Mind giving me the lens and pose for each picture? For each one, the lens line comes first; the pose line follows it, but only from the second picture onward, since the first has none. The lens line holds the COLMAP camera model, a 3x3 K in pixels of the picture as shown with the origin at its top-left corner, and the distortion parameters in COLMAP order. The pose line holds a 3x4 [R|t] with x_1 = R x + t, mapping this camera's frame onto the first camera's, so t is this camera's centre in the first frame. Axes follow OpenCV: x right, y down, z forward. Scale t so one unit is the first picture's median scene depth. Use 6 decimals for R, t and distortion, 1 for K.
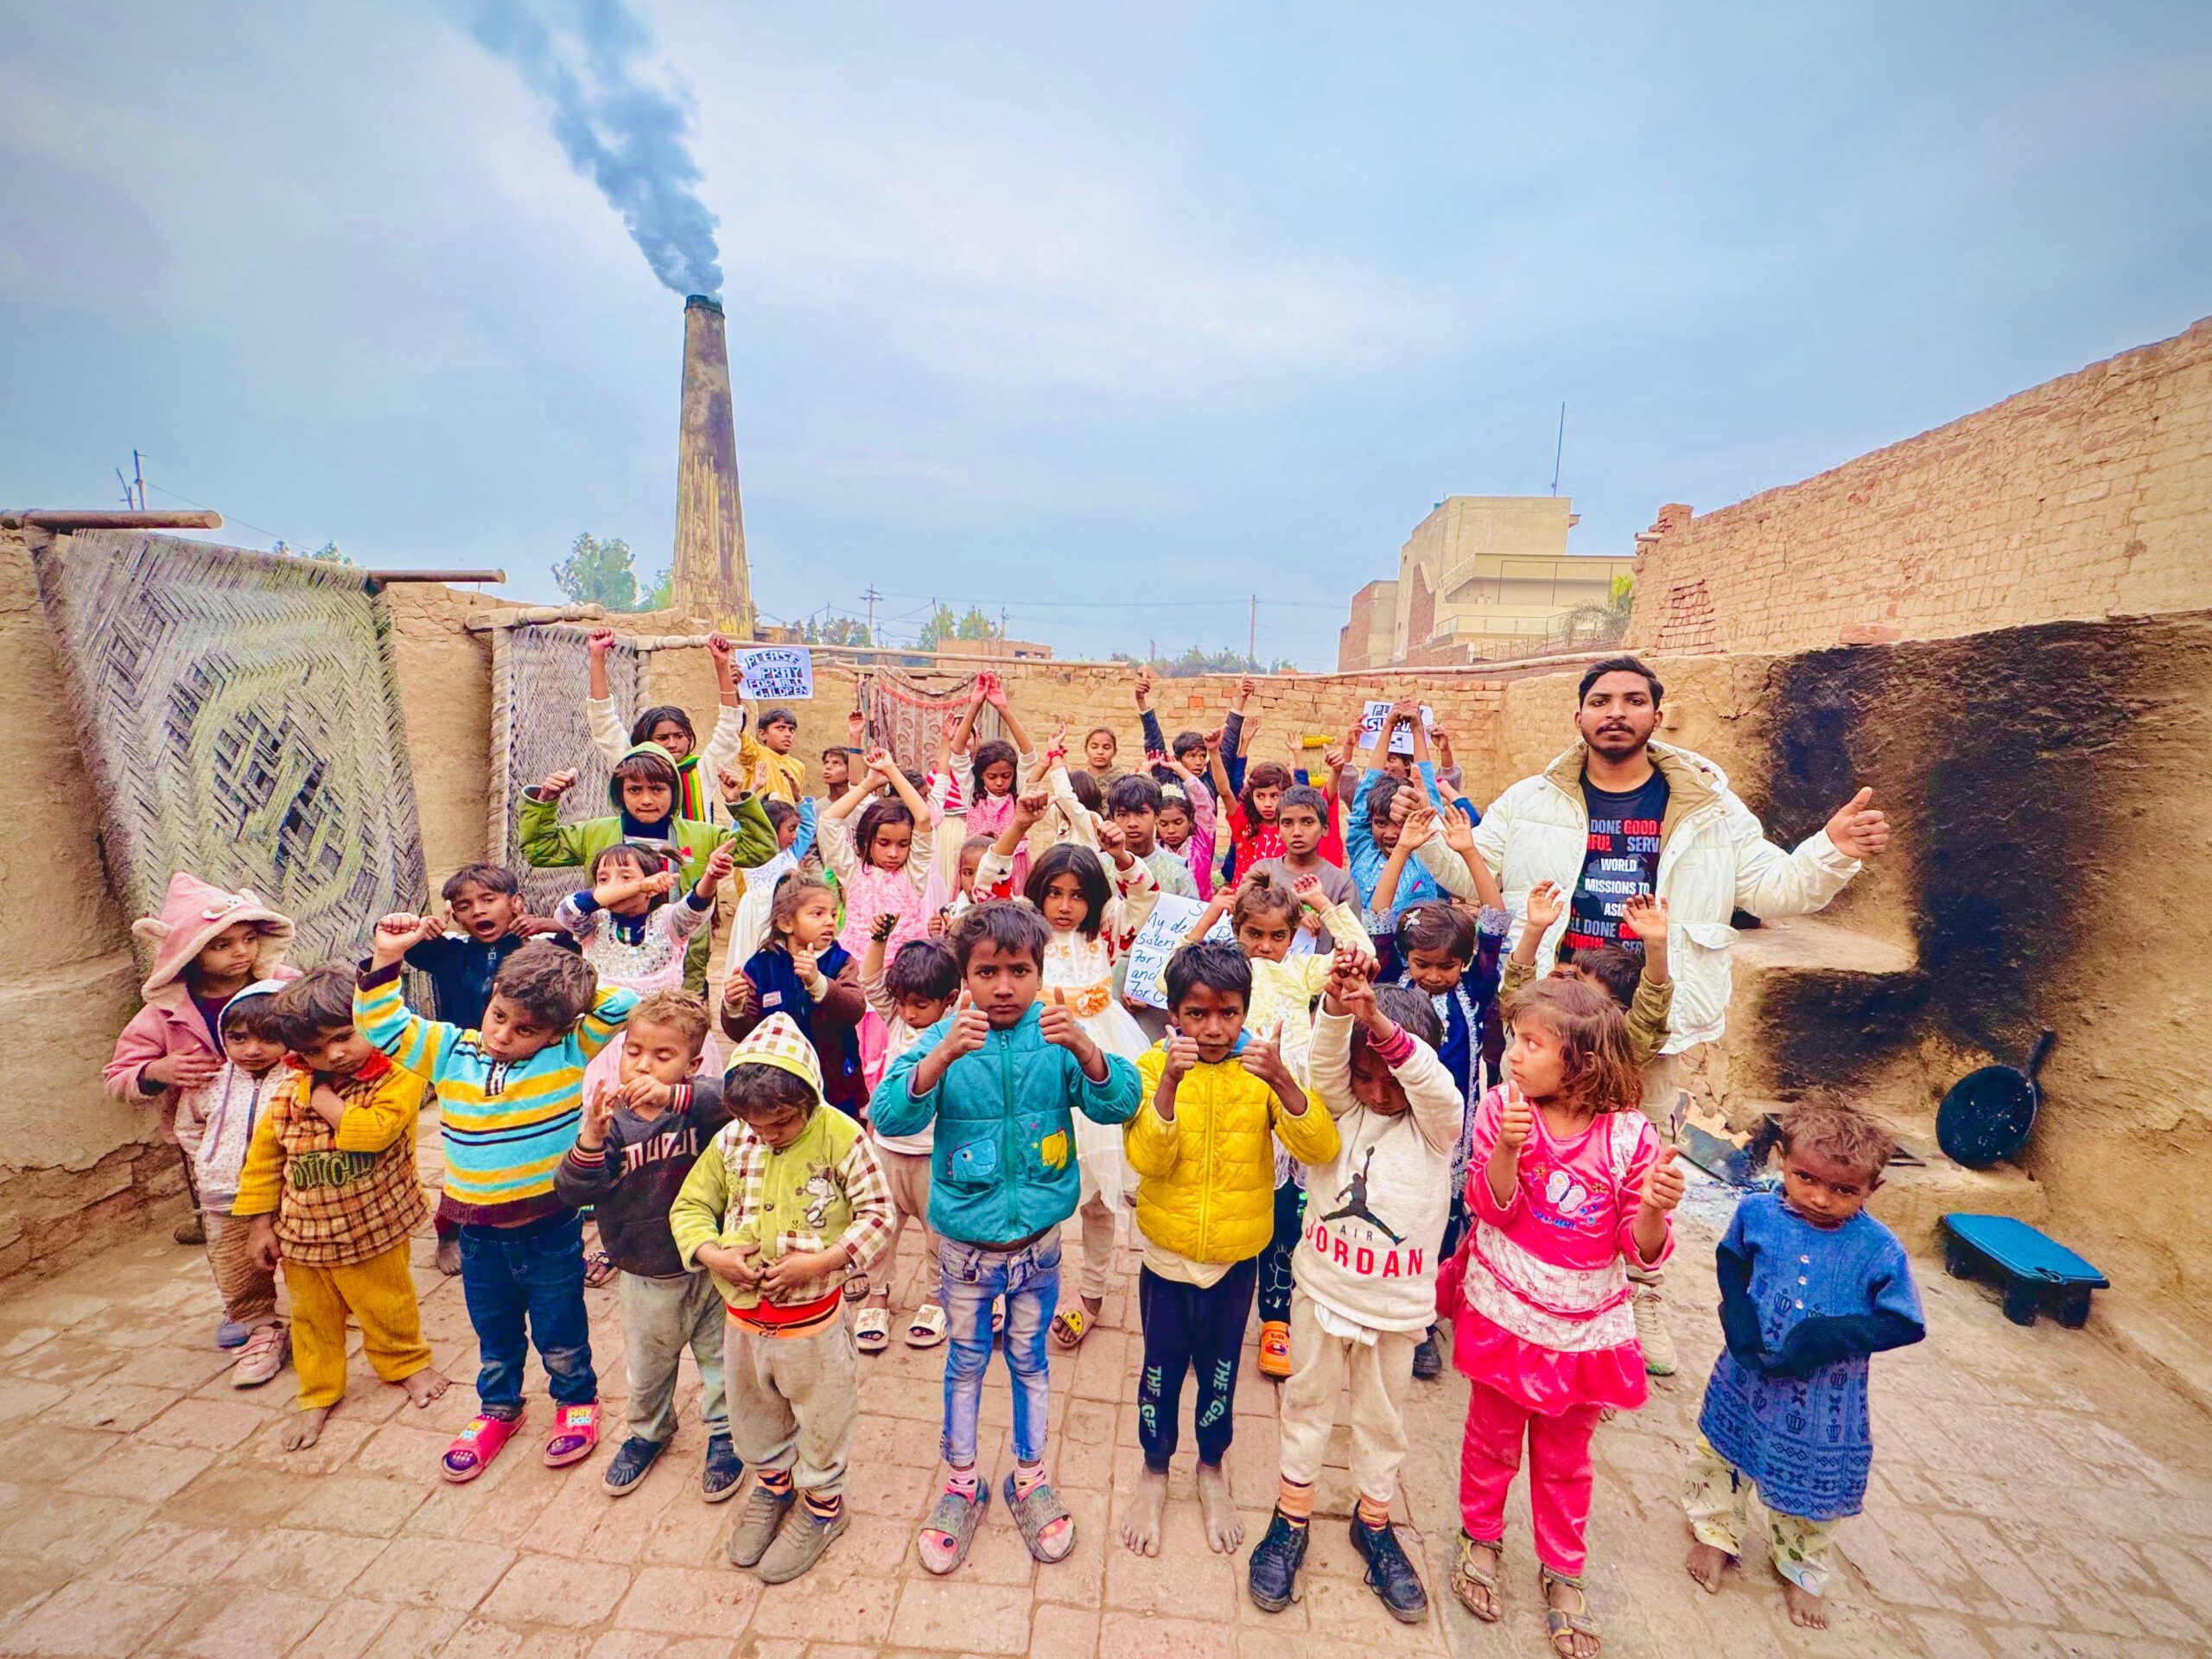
lens RADIAL K [[873.3, 0, 1109.6], [0, 873.3, 830.2], [0, 0, 1]] dist [0.001309, 0.000816]
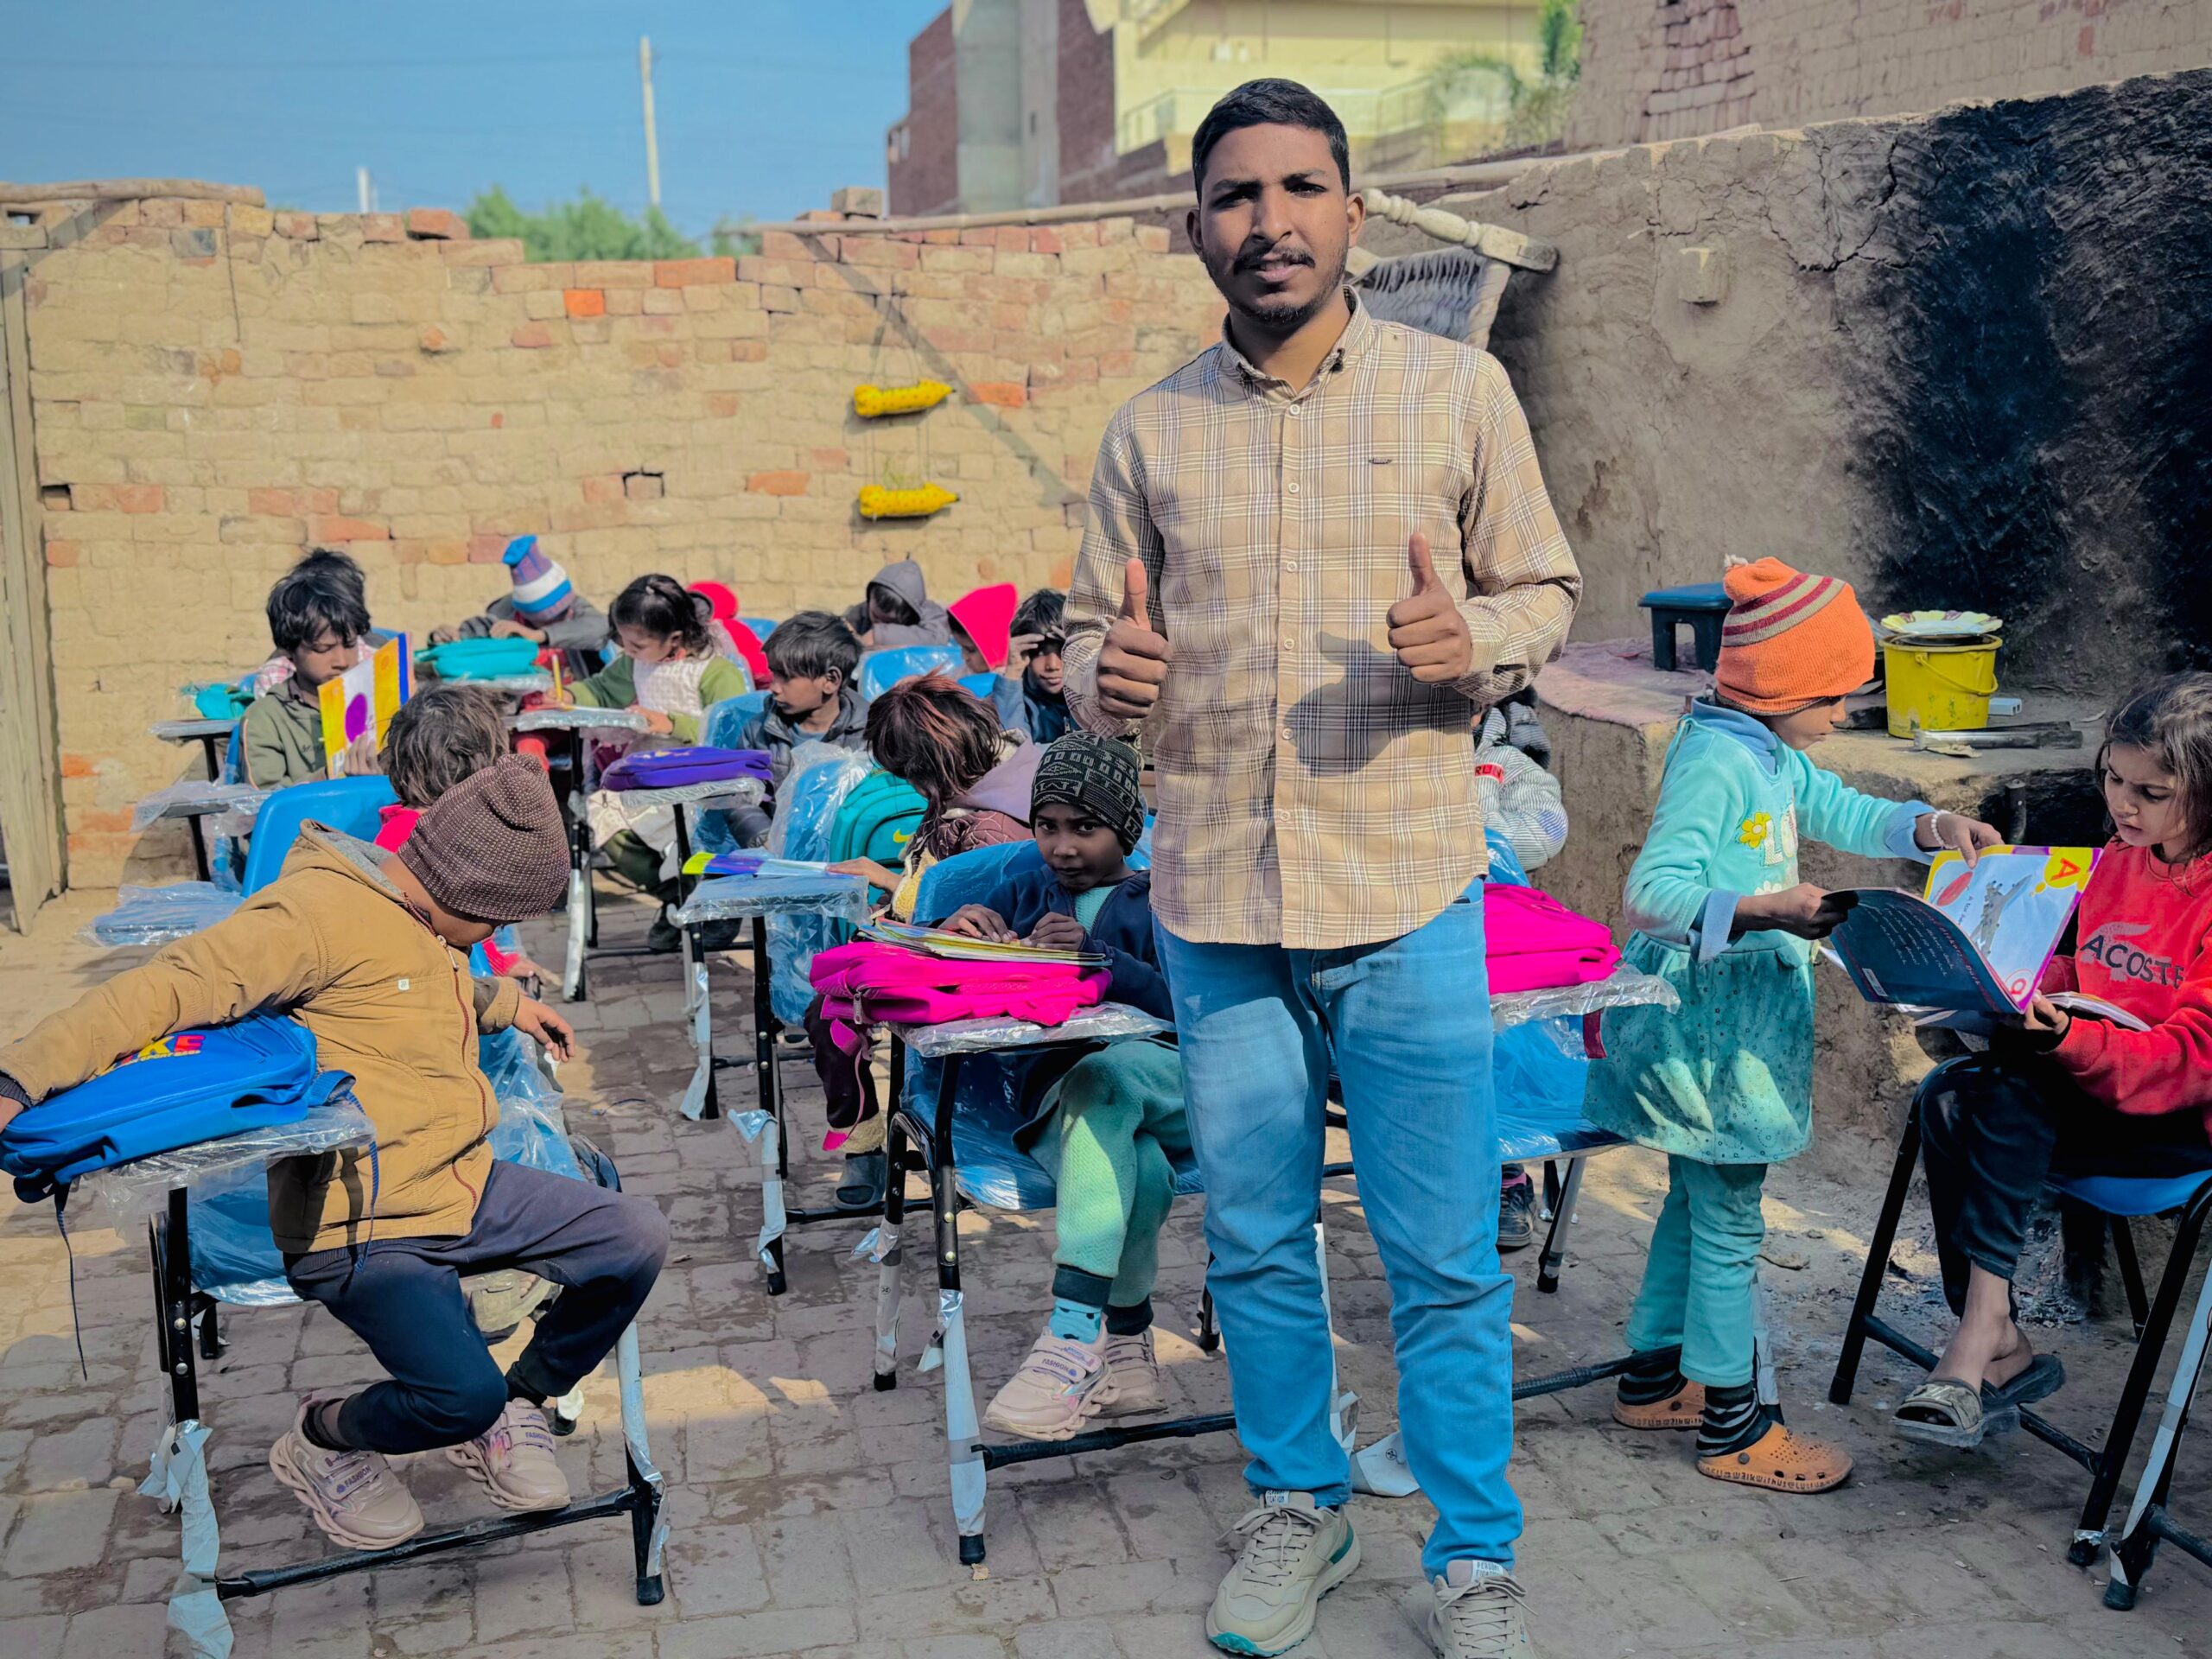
lens RADIAL K [[2311.5, 0, 1141.5], [0, 2311.5, 817.3], [0, 0, 1]] dist [0.054148, 0.000000]
pose [[0.937878, -0.110750, 0.328814, -0.048614], [0.090118, 0.992920, 0.077389, 0.027380], [-0.335057, -0.042949, 0.941219, -0.032251]]
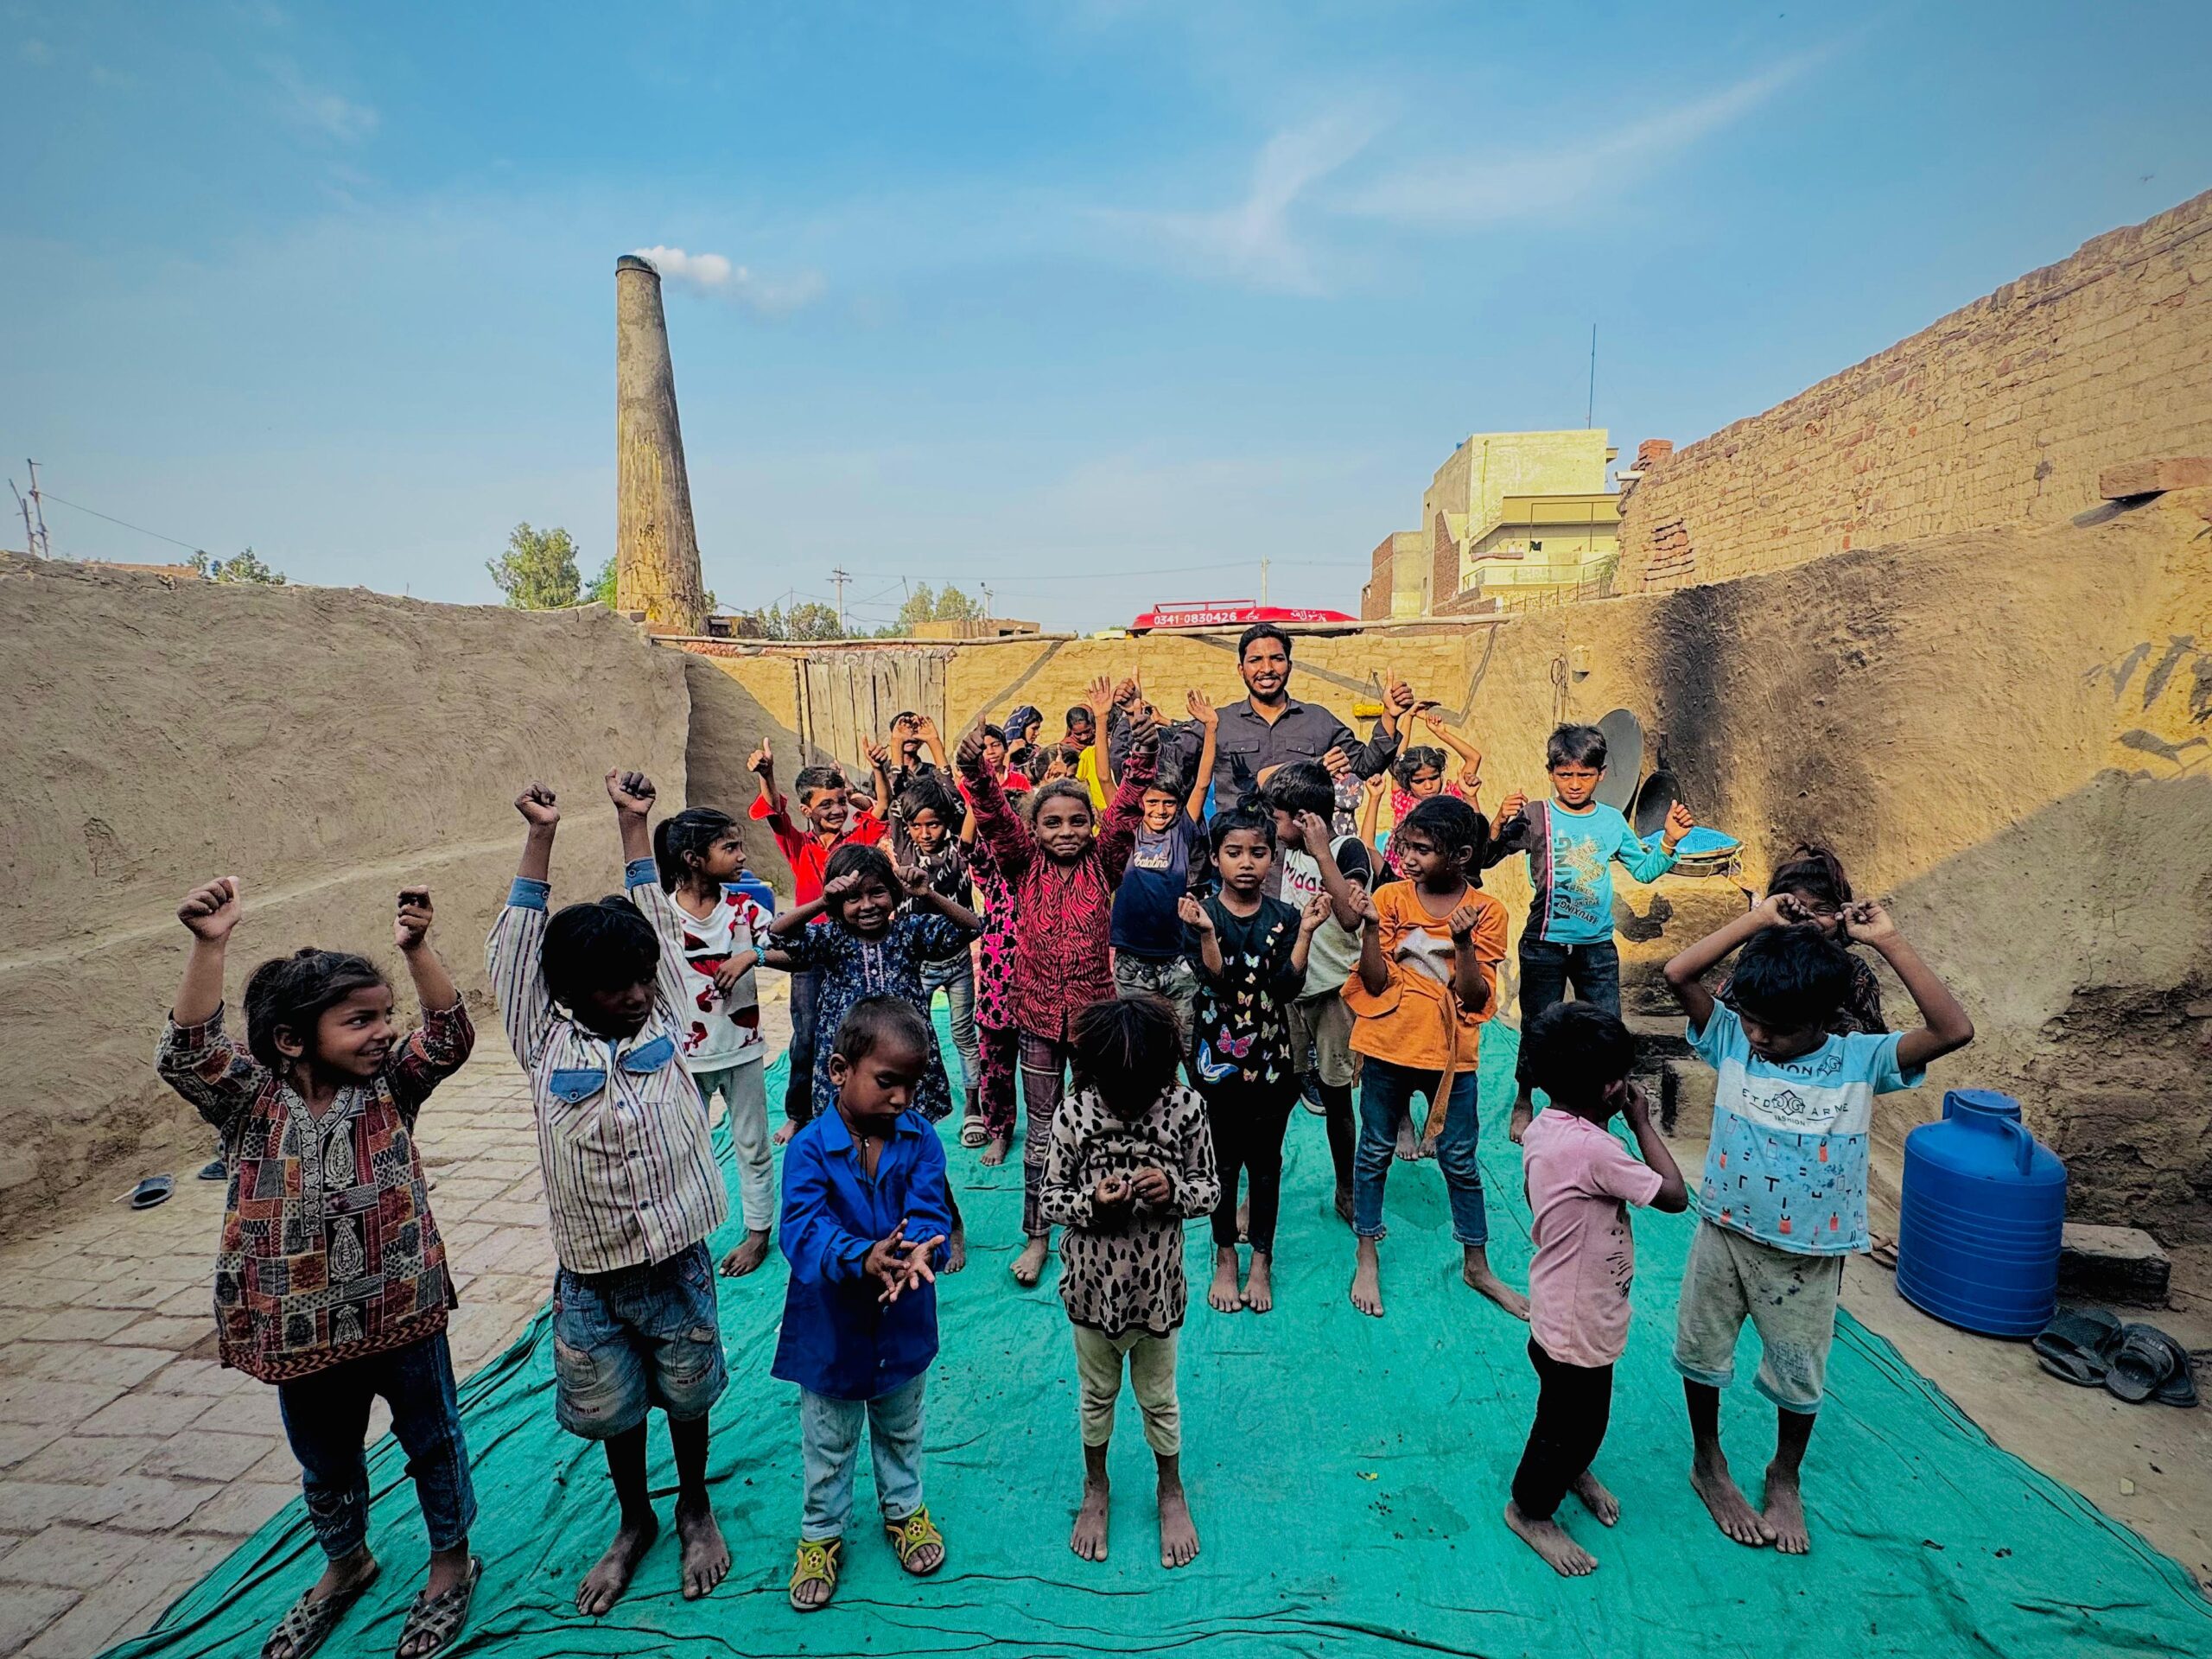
lens RADIAL K [[955.0, 0, 1101.4], [0, 955.0, 829.4], [0, 0, 1]] dist [0.002057, 0.000612]
pose [[0.998823, -0.047818, -0.008154, 0.086219], [0.047885, 0.998819, 0.008228, 0.030839], [0.007751, -0.008609, 0.999933, -0.117077]]
